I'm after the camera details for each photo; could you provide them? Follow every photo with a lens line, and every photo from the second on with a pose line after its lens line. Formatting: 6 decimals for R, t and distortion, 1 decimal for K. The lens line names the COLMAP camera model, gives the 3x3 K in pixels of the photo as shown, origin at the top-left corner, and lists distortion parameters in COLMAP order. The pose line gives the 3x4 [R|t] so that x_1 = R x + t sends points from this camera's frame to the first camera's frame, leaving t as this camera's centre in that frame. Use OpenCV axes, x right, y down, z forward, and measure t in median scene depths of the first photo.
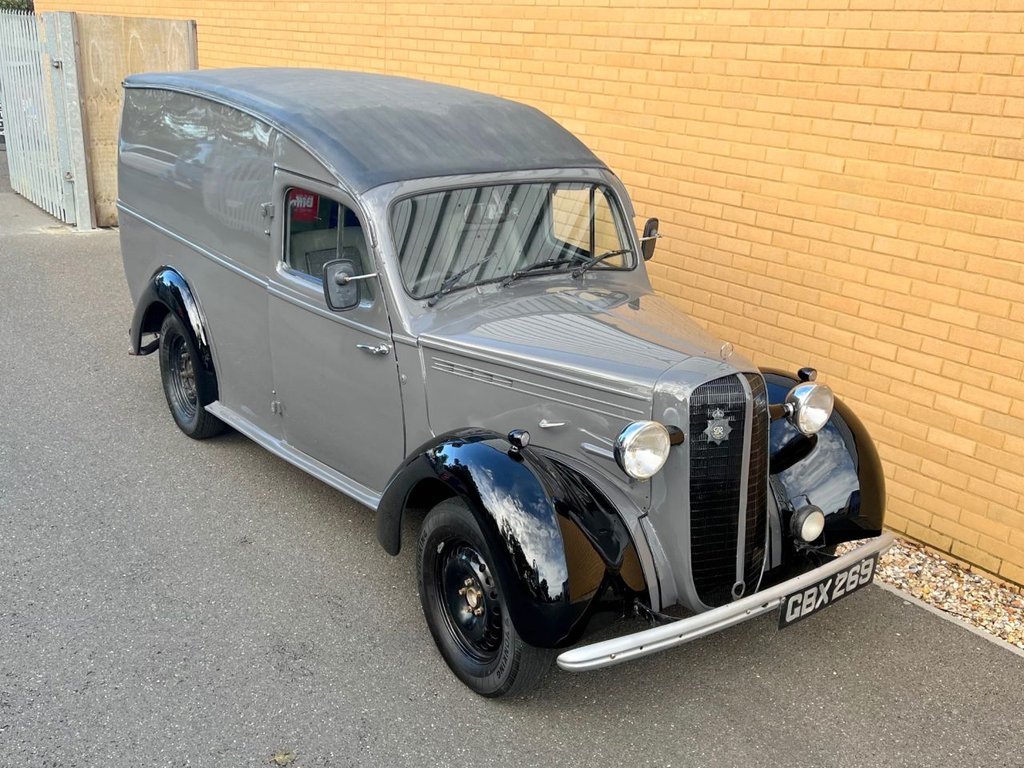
lens RADIAL K [[1029.1, 0, 512.5], [0, 1029.1, 448.7], [0, 0, 1]] dist [0.083340, -0.119558]
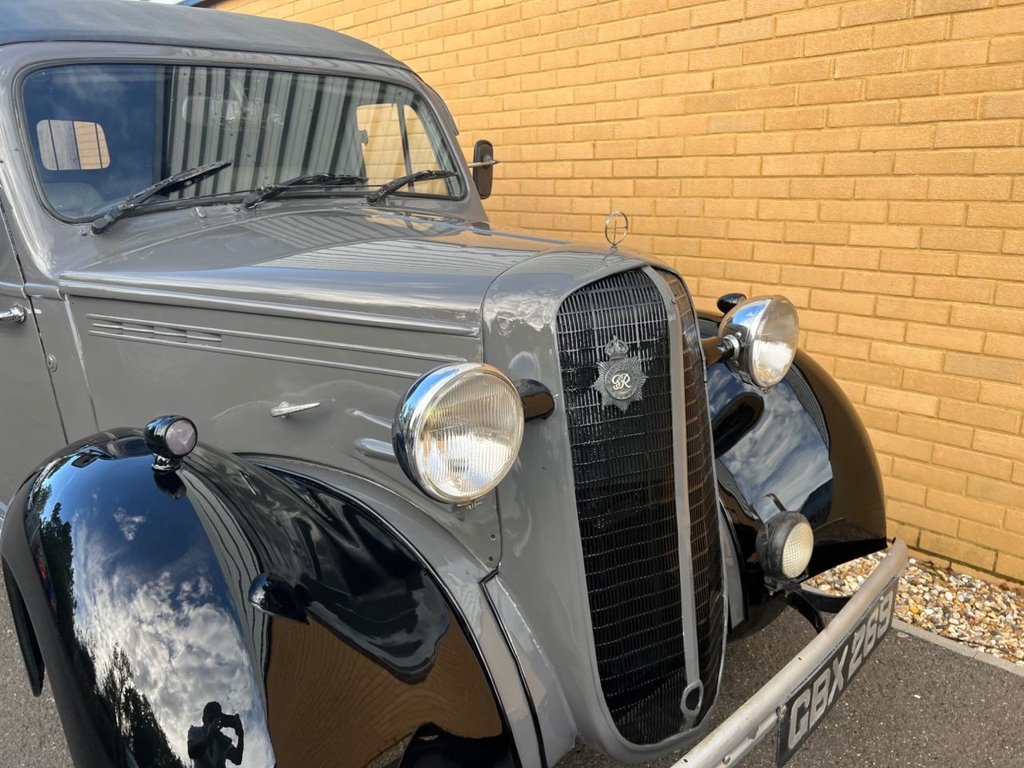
lens RADIAL K [[769.7, 0, 515.1], [0, 769.7, 371.3], [0, 0, 1]] dist [0.043481, -0.041657]
pose [[0.989479, -0.088827, 0.114194, 0.083080], [0.102477, 0.987492, -0.119825, 0.011972], [-0.102121, 0.130266, 0.986206, 0.491980]]
